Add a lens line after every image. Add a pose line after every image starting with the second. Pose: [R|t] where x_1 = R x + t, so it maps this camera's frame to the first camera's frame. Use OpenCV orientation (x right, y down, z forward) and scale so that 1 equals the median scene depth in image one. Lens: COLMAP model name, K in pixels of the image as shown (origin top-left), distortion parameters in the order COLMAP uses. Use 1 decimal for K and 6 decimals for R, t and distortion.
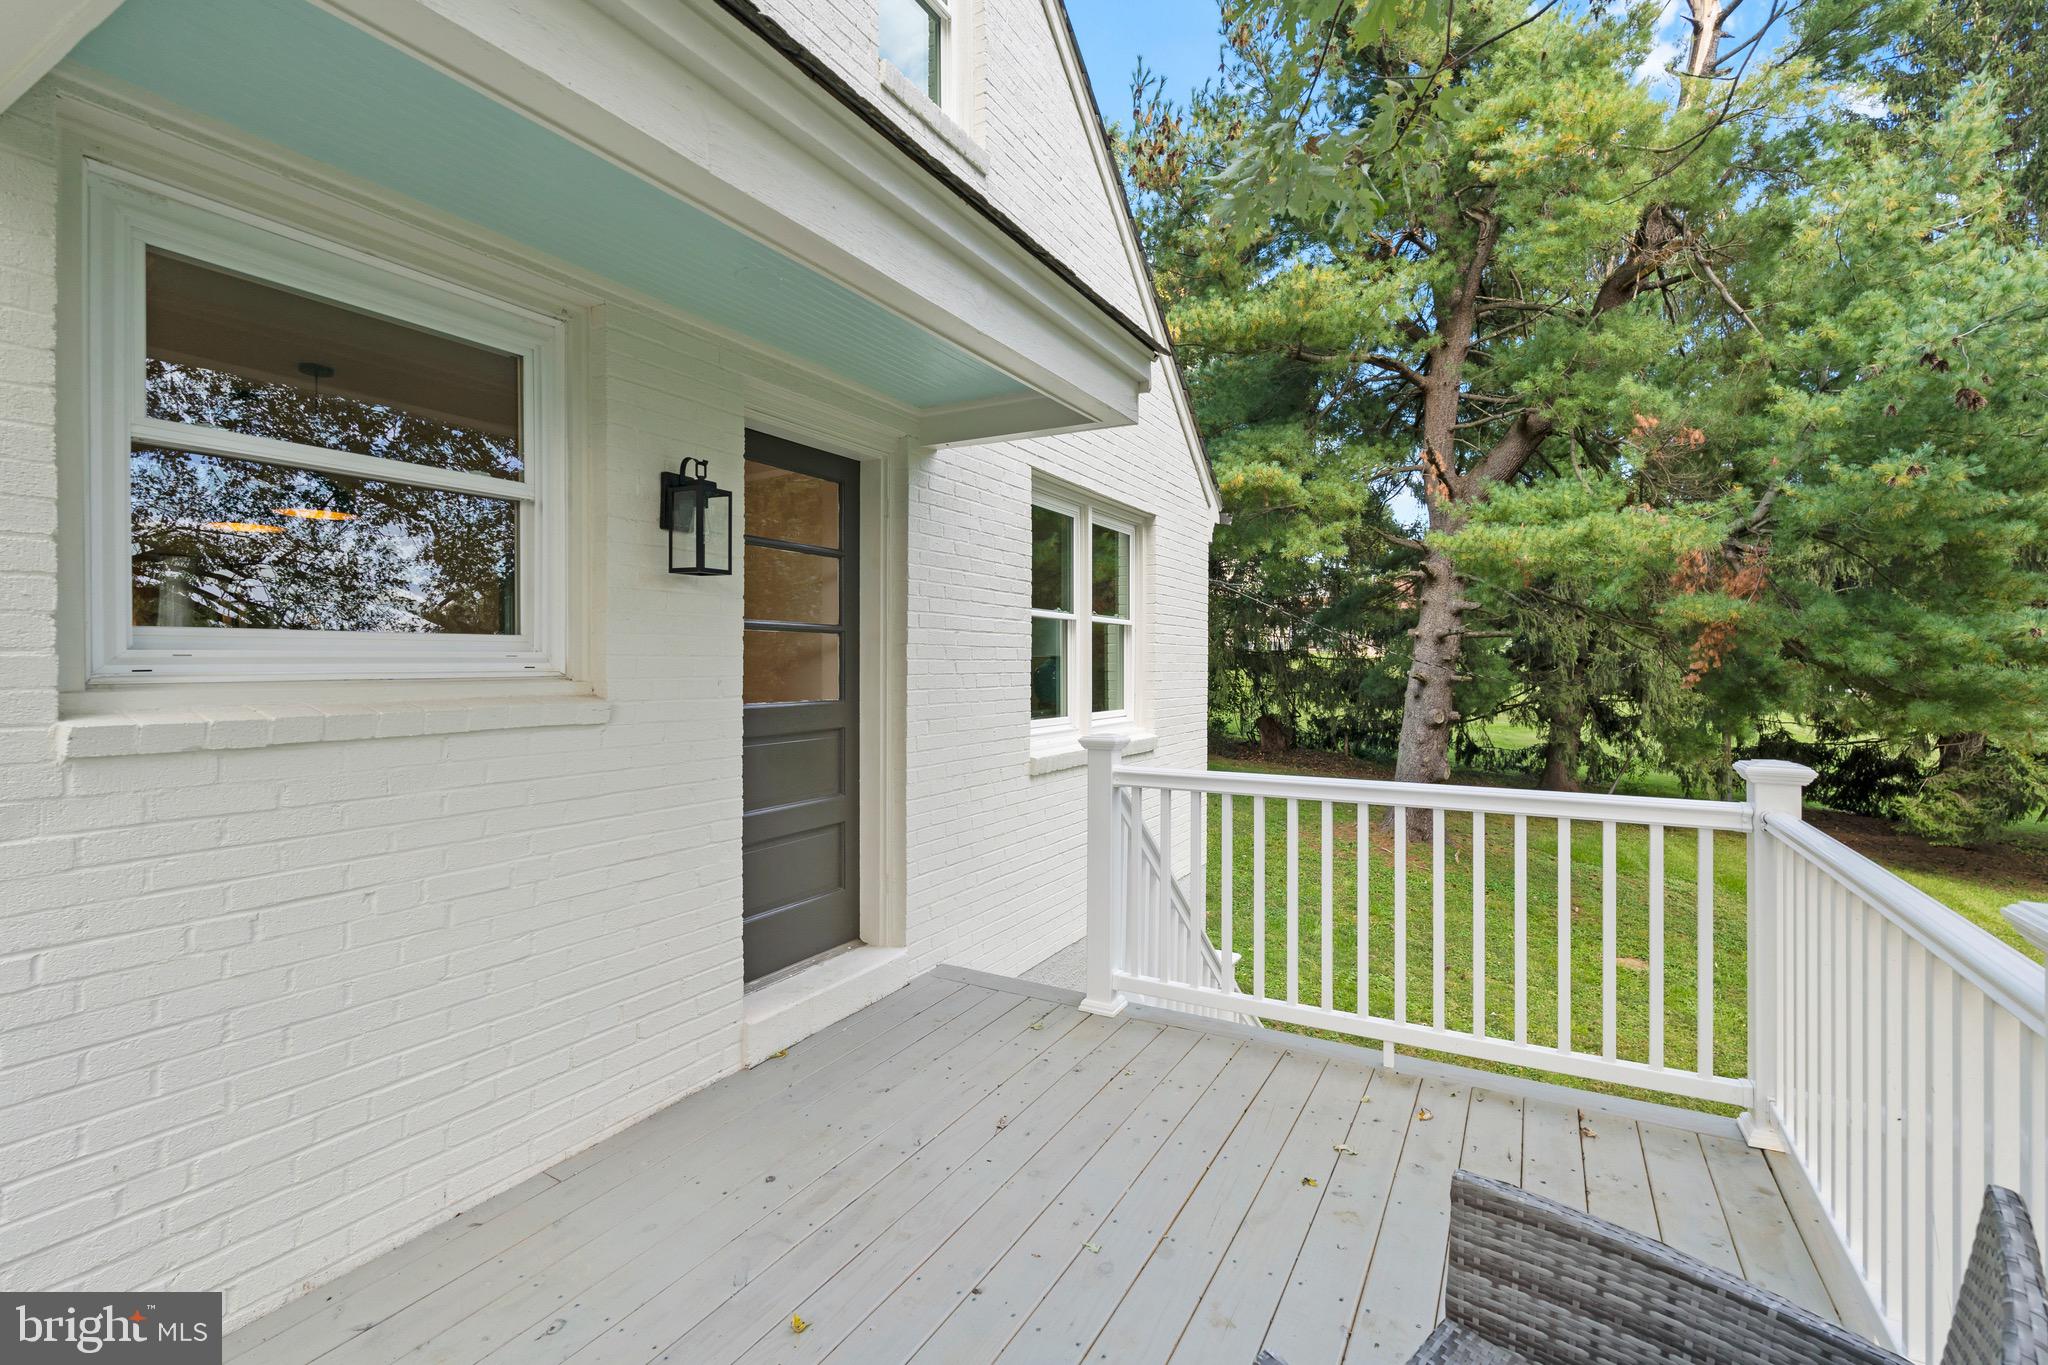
lens RADIAL K [[932.3, 0, 1017.4], [0, 932.3, 664.0], [0, 0, 1]] dist [-0.002583, 0.001798]
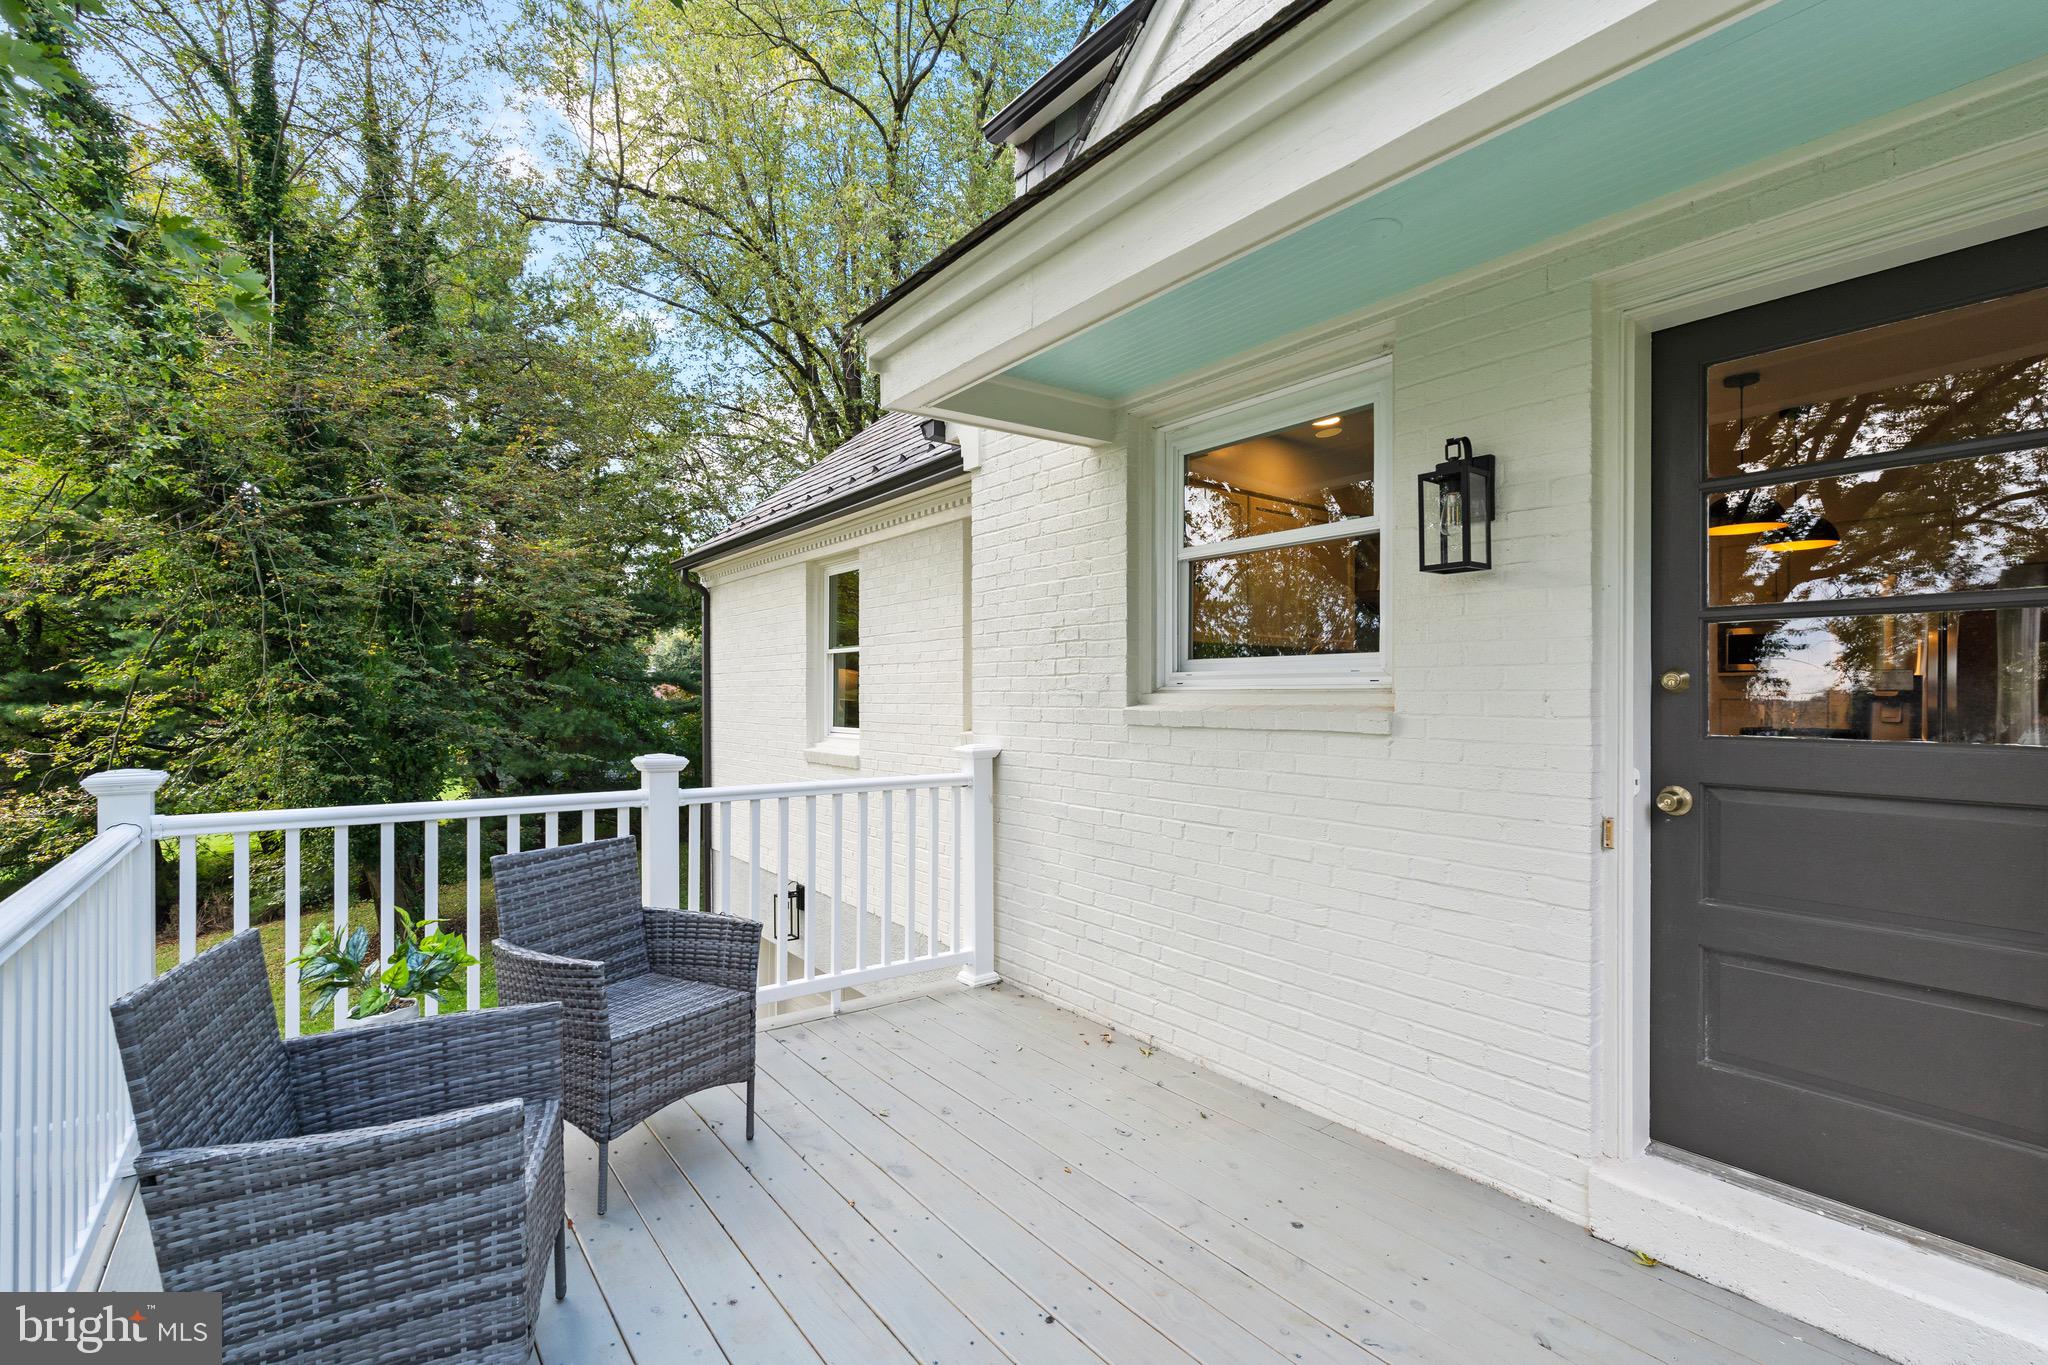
lens RADIAL K [[932.3, 0, 1012.7], [0, 932.3, 692.7], [0, 0, 1]] dist [-0.002583, 0.001798]
pose [[-0.408596, -0.004047, -0.912706, 0.607625], [-0.008338, 0.999965, -0.000701, 0.020654], [0.912677, 0.007324, -0.408615, 0.965497]]
